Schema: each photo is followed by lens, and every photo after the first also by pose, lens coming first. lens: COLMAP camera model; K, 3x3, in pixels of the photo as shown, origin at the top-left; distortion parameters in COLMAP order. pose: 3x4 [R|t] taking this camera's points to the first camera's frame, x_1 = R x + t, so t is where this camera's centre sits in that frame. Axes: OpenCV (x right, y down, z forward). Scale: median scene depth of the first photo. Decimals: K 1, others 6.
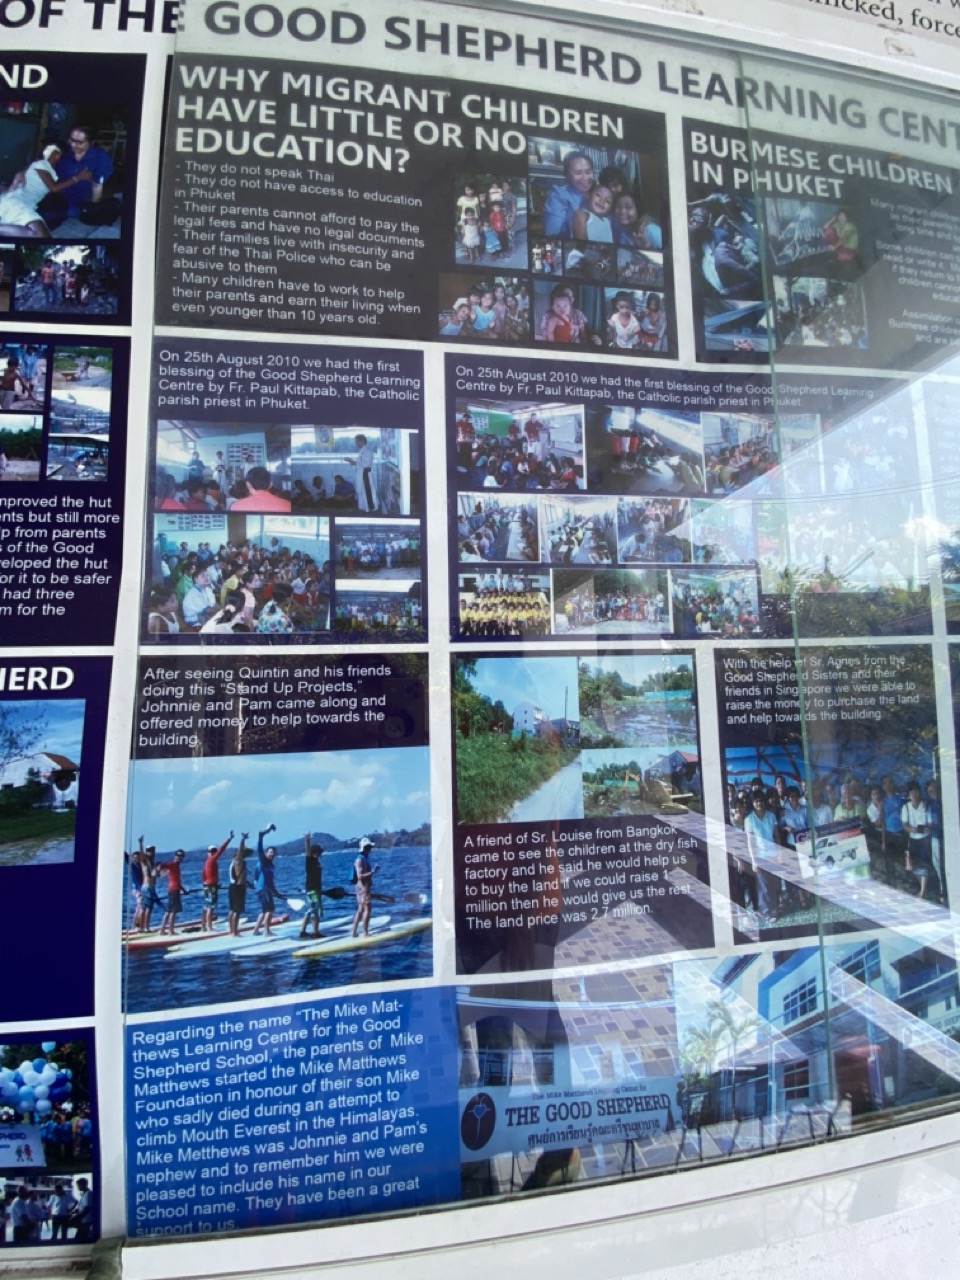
lens RADIAL K [[554.9, 0, 480.0], [0, 554.9, 640.0], [0, 0, 1]] dist [0.001409, -0.015011]
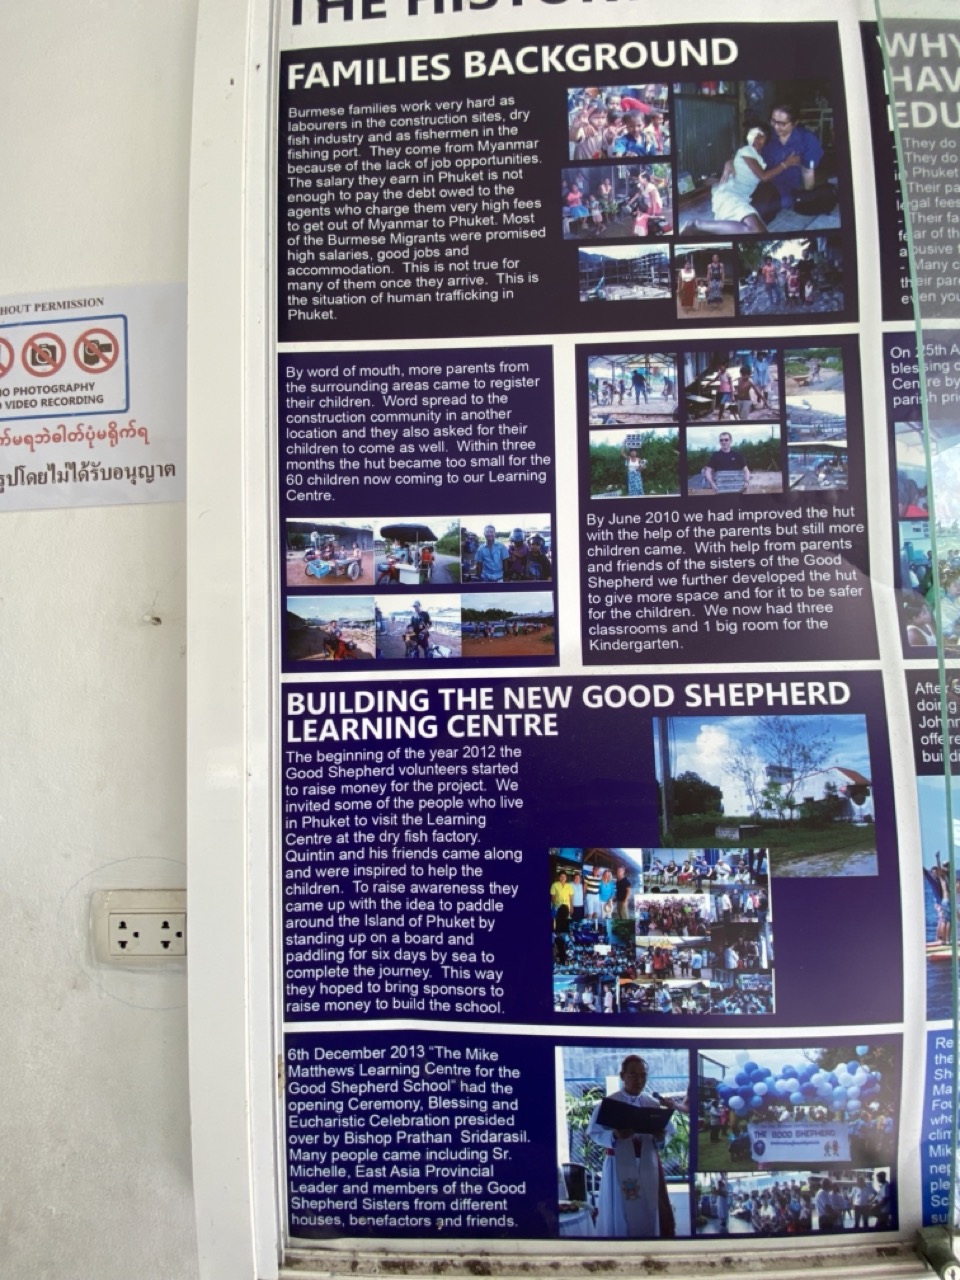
lens RADIAL K [[517.8, 0, 480.0], [0, 517.8, 640.0], [0, 0, 1]] dist [0.000075, -0.010872]
pose [[0.984368, -0.002076, -0.176110, -1.164094], [0.014172, 0.997622, 0.067455, -0.093639], [0.175551, -0.068897, 0.982057, -0.026394]]
